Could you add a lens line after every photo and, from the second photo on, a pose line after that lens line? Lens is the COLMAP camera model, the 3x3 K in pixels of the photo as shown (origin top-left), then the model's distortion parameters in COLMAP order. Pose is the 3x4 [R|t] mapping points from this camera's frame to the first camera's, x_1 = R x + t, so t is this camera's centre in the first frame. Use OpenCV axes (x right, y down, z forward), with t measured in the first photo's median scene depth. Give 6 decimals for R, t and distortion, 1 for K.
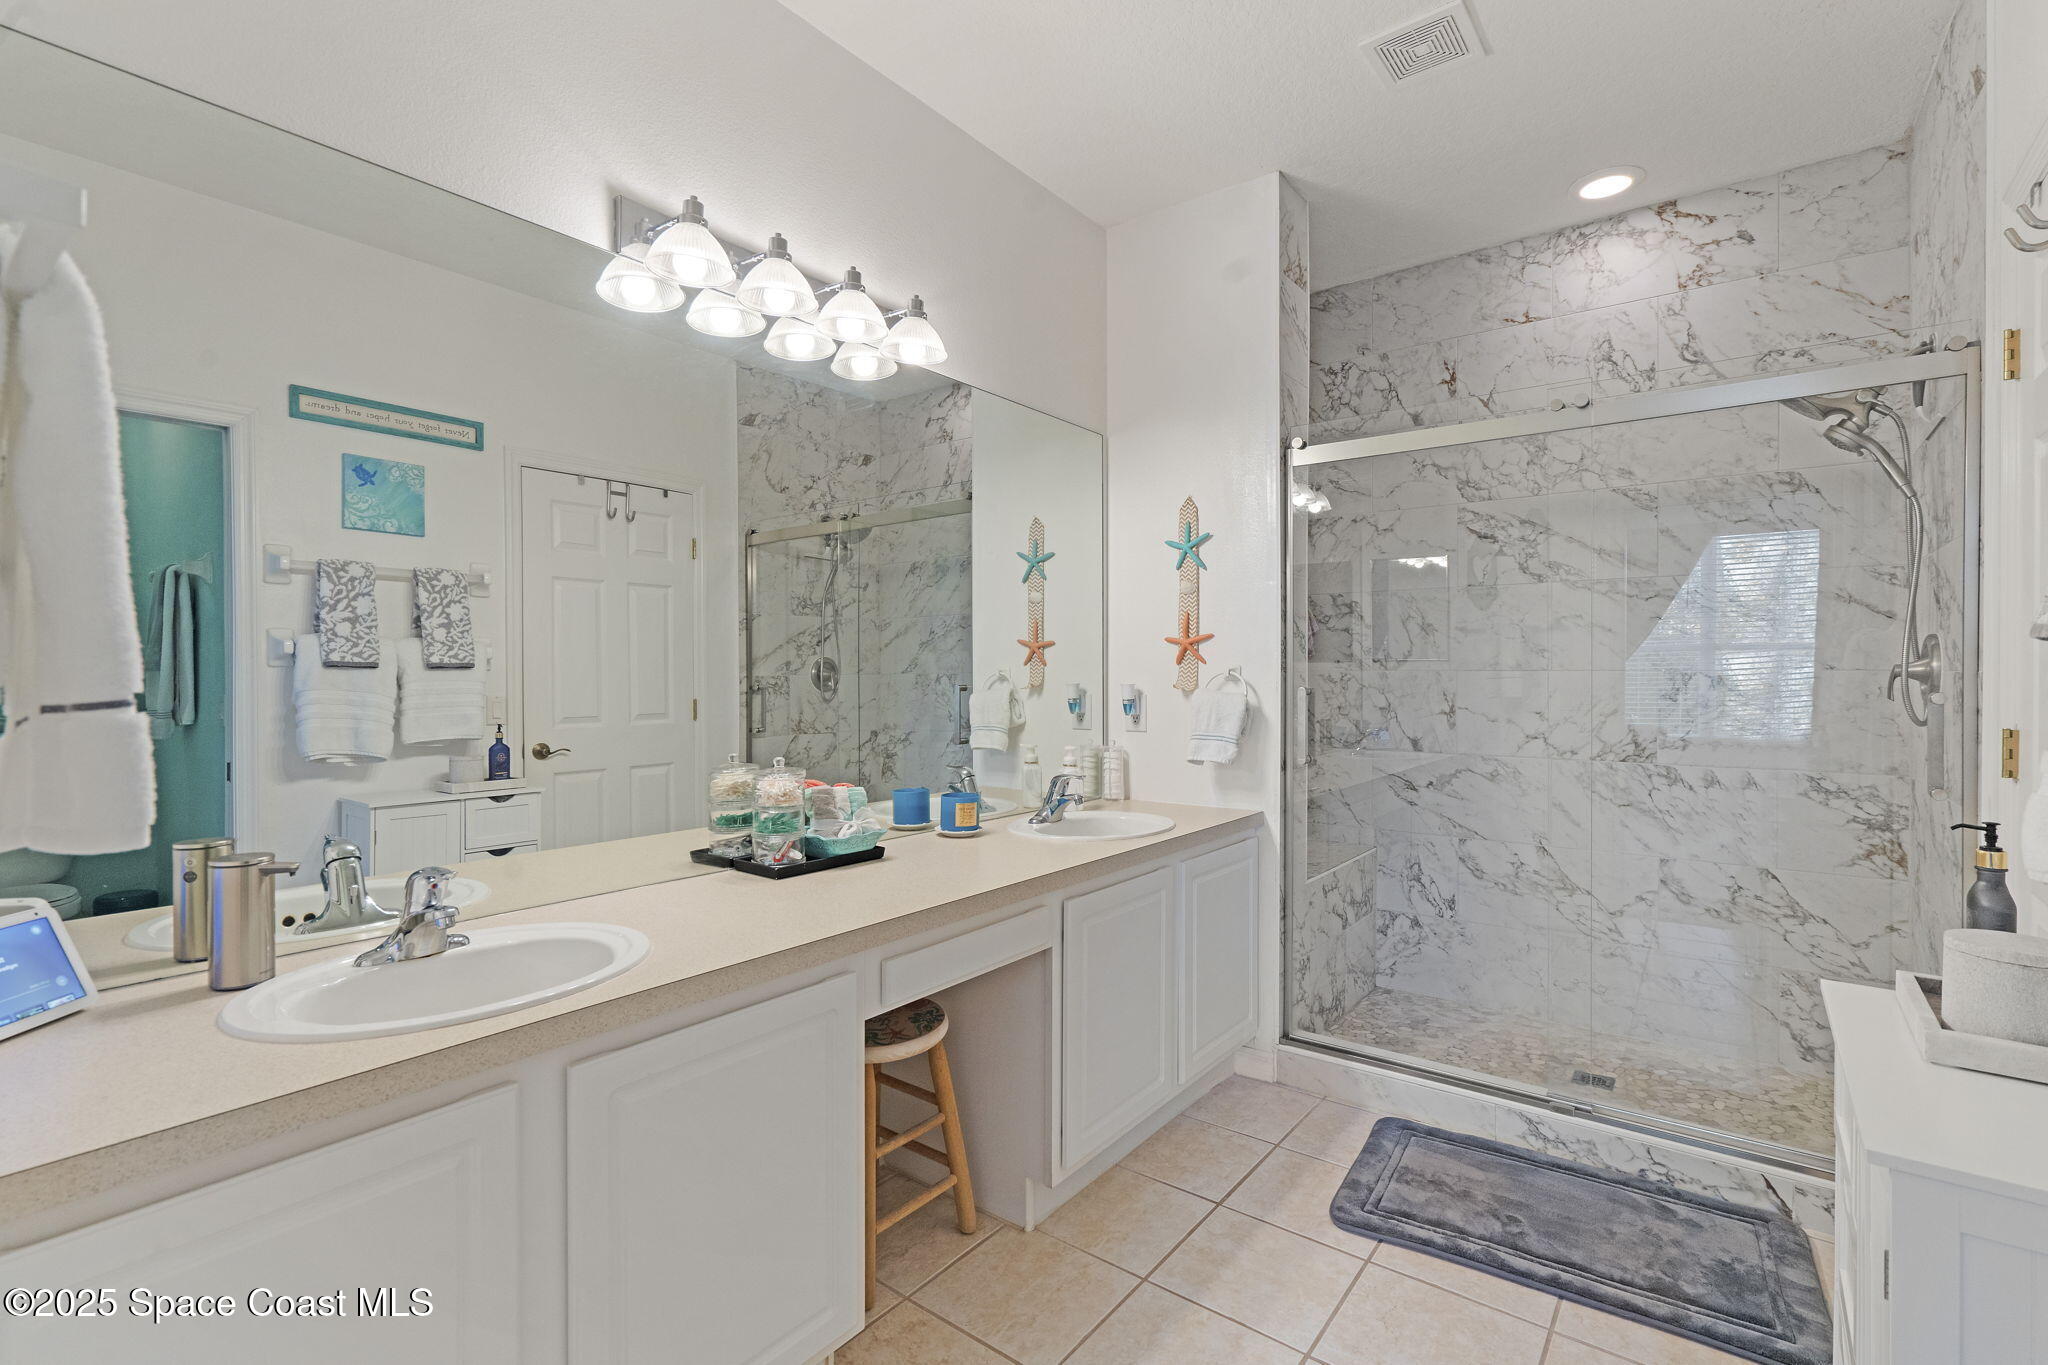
lens RADIAL K [[926.8, 0, 1028.3], [0, 926.8, 677.7], [0, 0, 1]] dist [-0.005368, 0.002158]
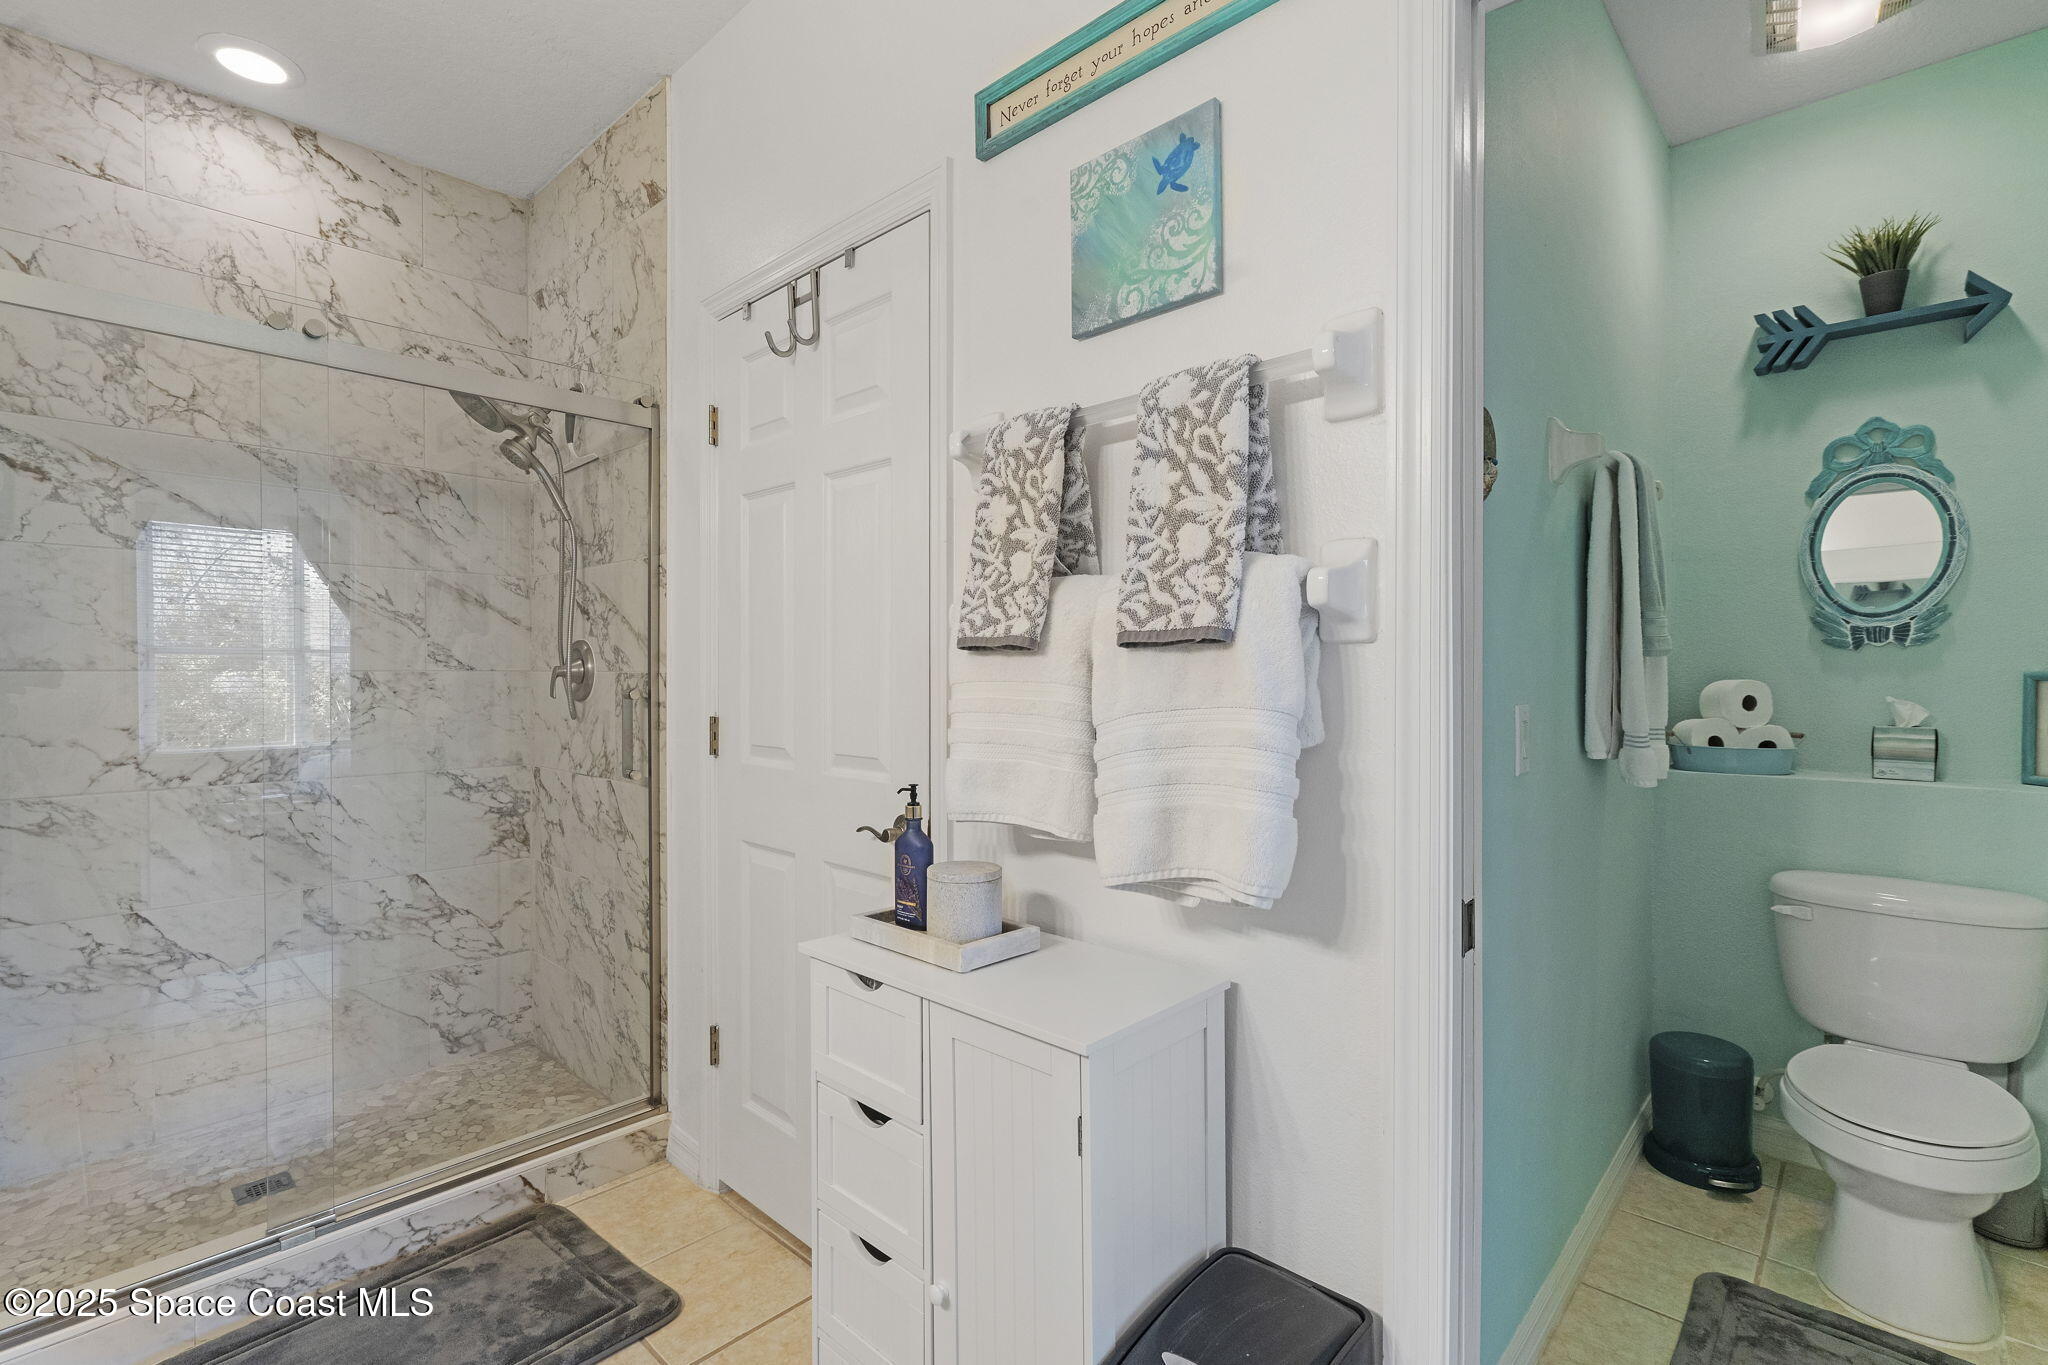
lens RADIAL K [[918.3, 0, 1024.9], [0, 918.3, 677.7], [0, 0, 1]] dist [-0.003433, 0.000895]
pose [[0.102178, -0.004866, 0.994754, -0.094220], [0.006334, 0.999971, 0.004240, -0.000898], [-0.994746, 0.005867, 0.102206, 0.249366]]
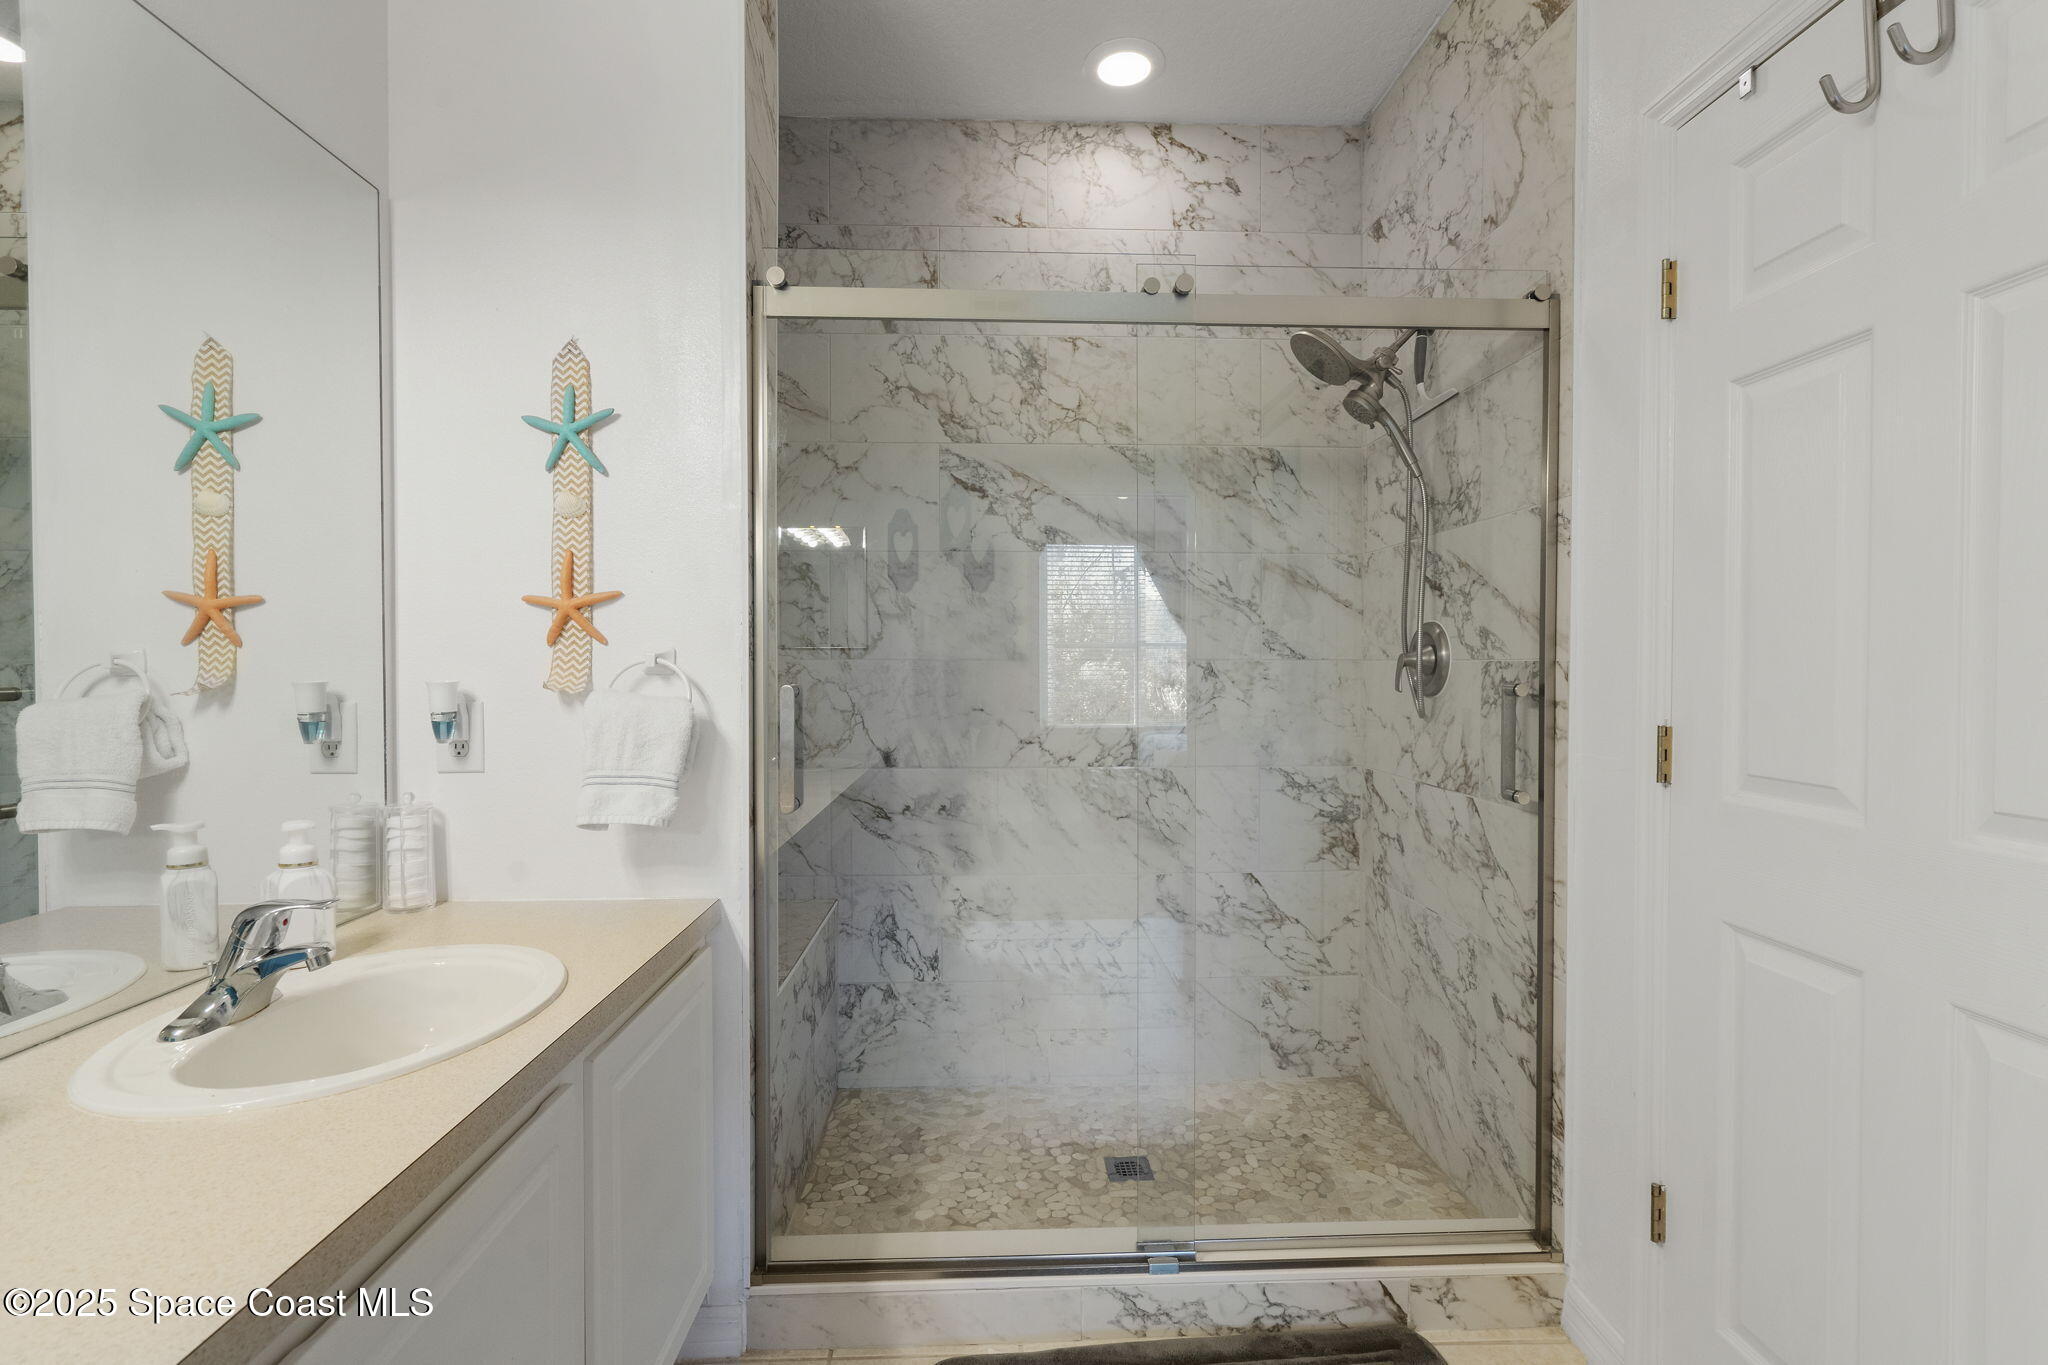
lens RADIAL K [[926.8, 0, 1028.3], [0, 926.8, 677.7], [0, 0, 1]] dist [-0.005368, 0.002158]
pose [[0.771388, -0.008483, 0.636309, 0.032262], [0.003015, 0.999949, 0.009676, 0.000094], [-0.636358, -0.005546, 0.771374, 0.405784]]
